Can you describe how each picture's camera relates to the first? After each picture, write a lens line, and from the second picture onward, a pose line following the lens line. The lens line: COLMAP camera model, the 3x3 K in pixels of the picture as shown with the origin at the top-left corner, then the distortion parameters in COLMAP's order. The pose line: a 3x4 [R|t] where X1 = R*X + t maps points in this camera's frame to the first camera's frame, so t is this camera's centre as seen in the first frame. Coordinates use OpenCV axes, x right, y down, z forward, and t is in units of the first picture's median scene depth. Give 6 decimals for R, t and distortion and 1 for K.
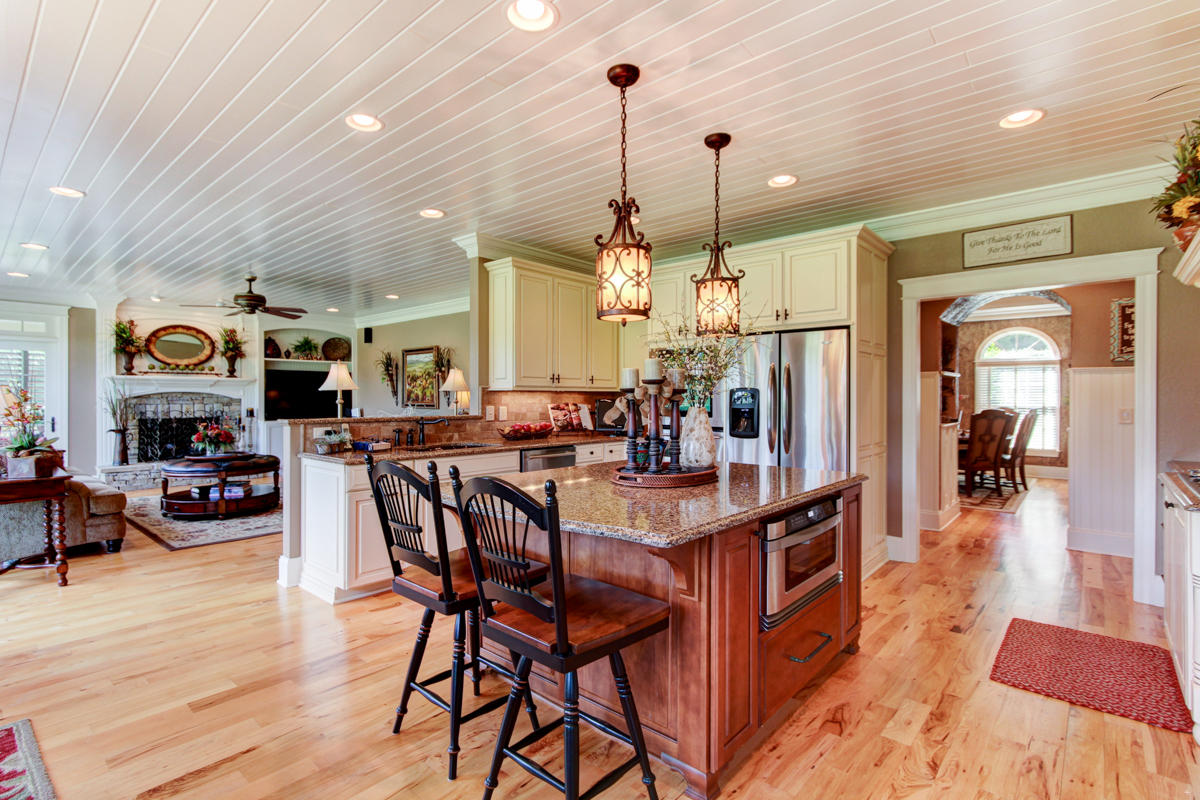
lens RADIAL K [[575.5, 0, 641.7], [0, 575.5, 399.6], [0, 0, 1]] dist [-0.003278, -0.000438]
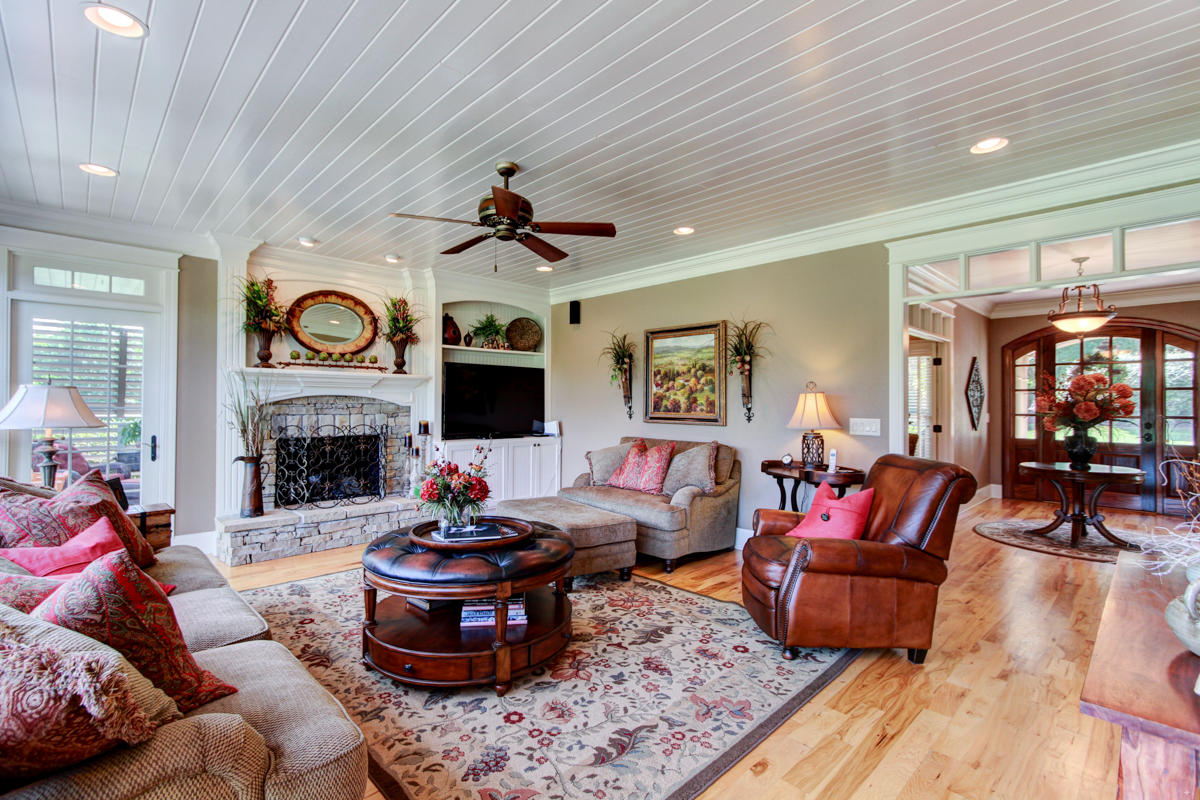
lens RADIAL K [[543.7, 0, 580.8], [0, 543.7, 400.0], [0, 0, 1]] dist [-0.000804, 0.000182]
pose [[0.990846, 0.005029, -0.134901, -0.445343], [-0.006595, 0.999916, -0.011165, -0.003375], [0.134833, 0.011952, 0.990796, 0.435511]]
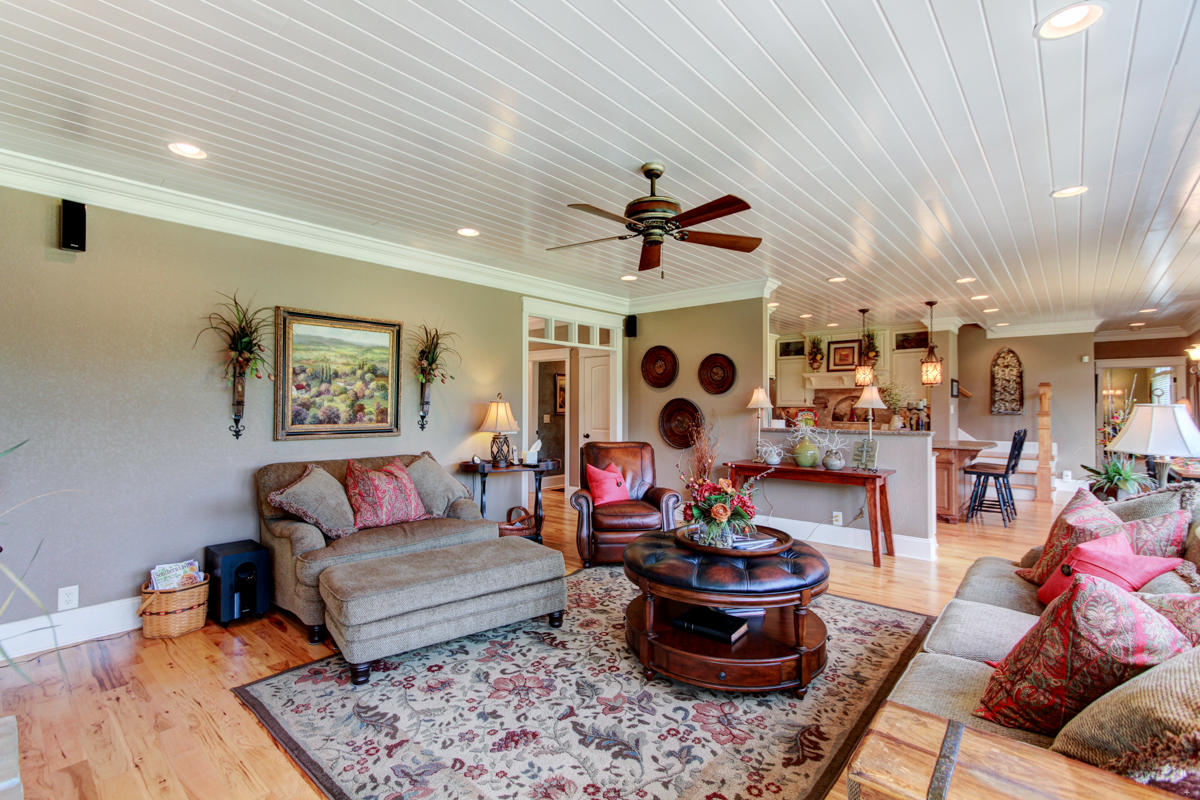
lens RADIAL K [[543.7, 0, 593.1], [0, 543.7, 396.6], [0, 0, 1]] dist [-0.000804, 0.000182]
pose [[0.043807, 0.018865, 0.998862, -0.888188], [0.006129, 0.999798, -0.019151, -0.010436], [-0.999021, 0.006961, 0.043683, 0.809255]]
